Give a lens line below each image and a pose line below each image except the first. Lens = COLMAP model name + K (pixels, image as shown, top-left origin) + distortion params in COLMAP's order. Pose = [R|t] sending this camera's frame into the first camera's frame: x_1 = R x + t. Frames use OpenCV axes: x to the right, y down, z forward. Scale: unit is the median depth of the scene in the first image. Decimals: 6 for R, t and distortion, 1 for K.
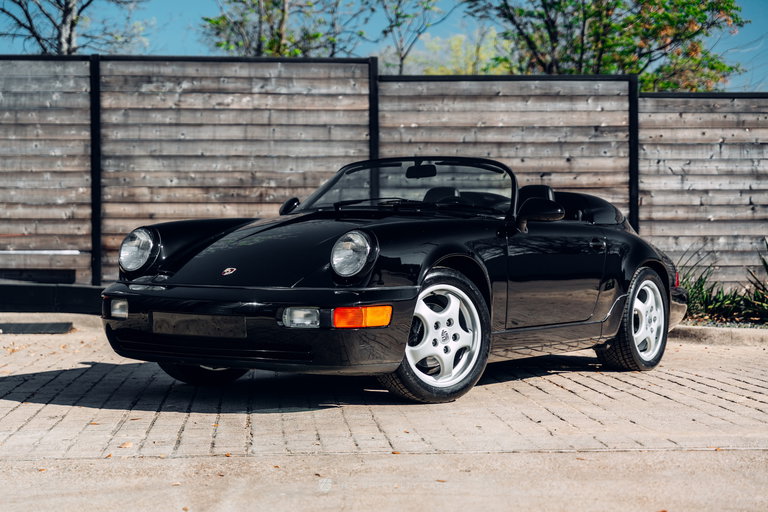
lens RADIAL K [[1562.6, 0, 379.4], [0, 1562.6, 263.8], [0, 0, 1]] dist [0.100036, 0.000000]
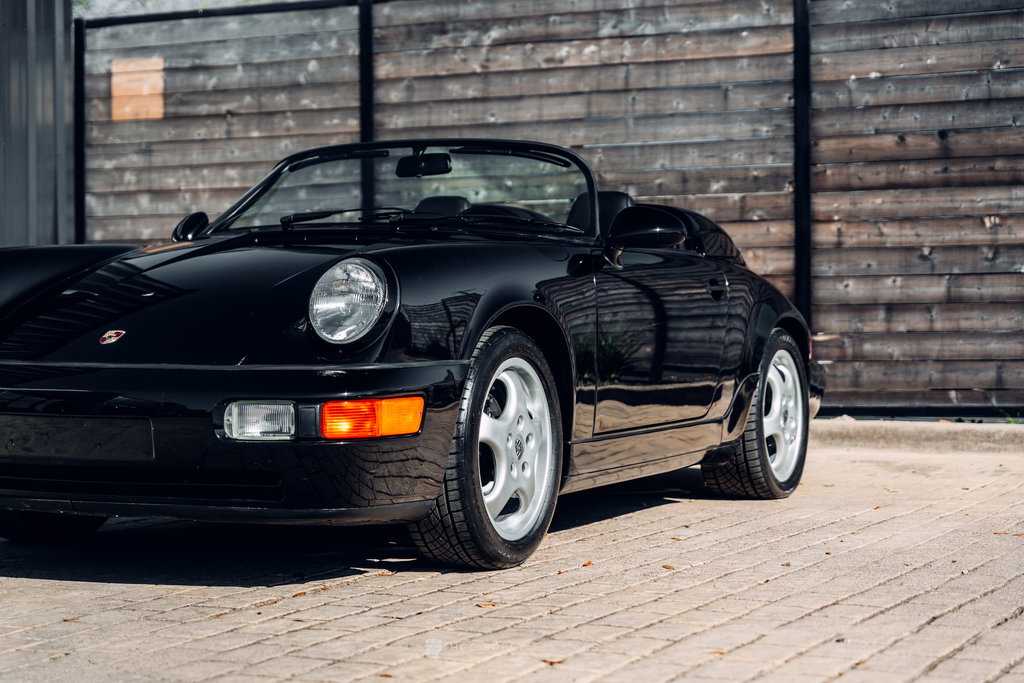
lens RADIAL K [[2093.7, 0, 522.5], [0, 2093.7, 344.2], [0, 0, 1]] dist [0.109041, 0.000000]
pose [[0.880231, -0.002610, -0.474538, 0.265322], [0.003007, 0.999995, 0.000077, 0.005232], [0.474536, -0.001494, 0.880235, 0.296034]]
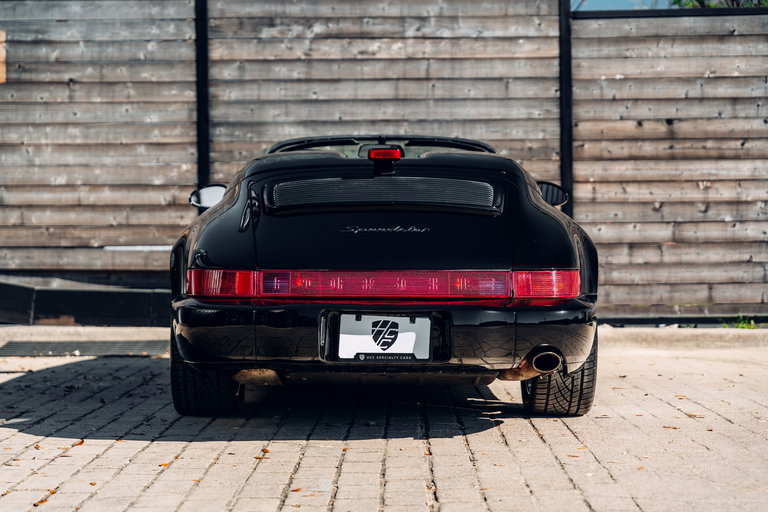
lens RADIAL K [[1562.6, 0, 399.1], [0, 1562.6, 270.4], [0, 0, 1]] dist [0.100036, 0.000000]
pose [[0.996577, -0.005174, -0.082512, -0.021898], [0.005398, 0.999982, 0.002488, 0.002291], [0.082497, -0.002925, 0.996587, 0.240508]]
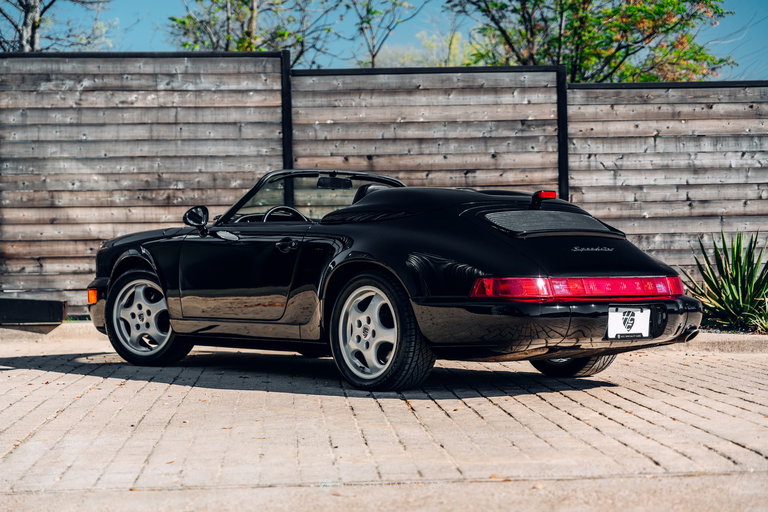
lens RADIAL K [[1562.6, 0, 386.7], [0, 1562.6, 263.8], [0, 0, 1]] dist [0.100036, 0.000000]
pose [[0.999704, -0.013651, -0.020150, 0.075311], [0.013612, 0.999905, -0.002056, -0.000054], [0.020177, 0.001781, 0.999795, 0.053152]]
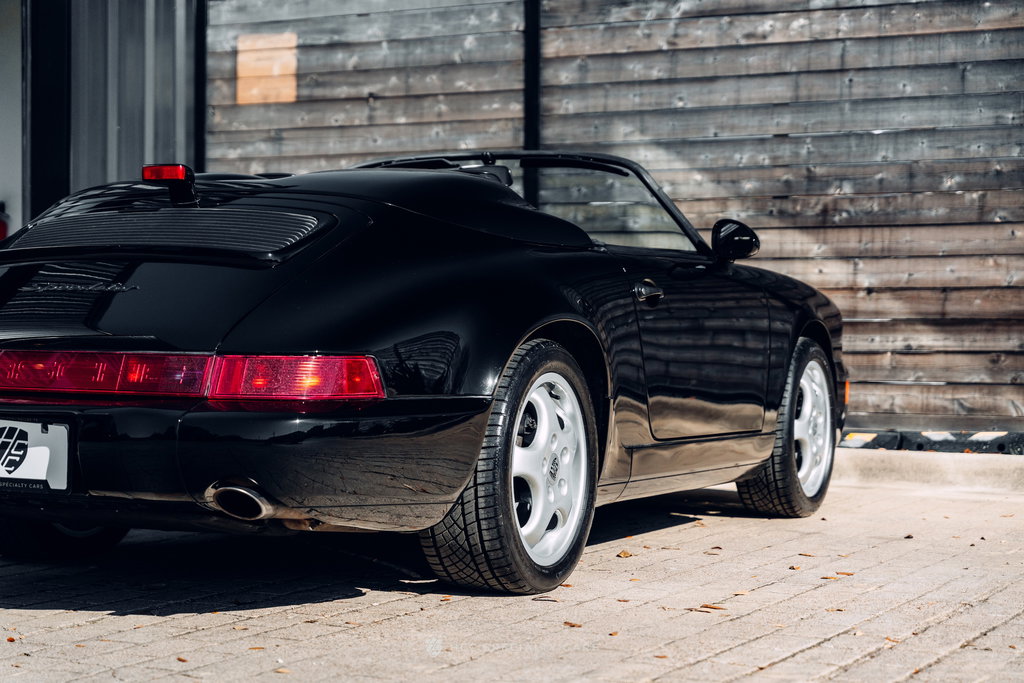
lens RADIAL K [[2093.7, 0, 511.7], [0, 2093.7, 341.5], [0, 0, 1]] dist [0.109041, 0.000000]
pose [[0.868360, 0.005340, -0.495906, 0.172085], [-0.009759, 0.999932, -0.006321, 0.003096], [0.495838, 0.010328, 0.868353, 0.364634]]
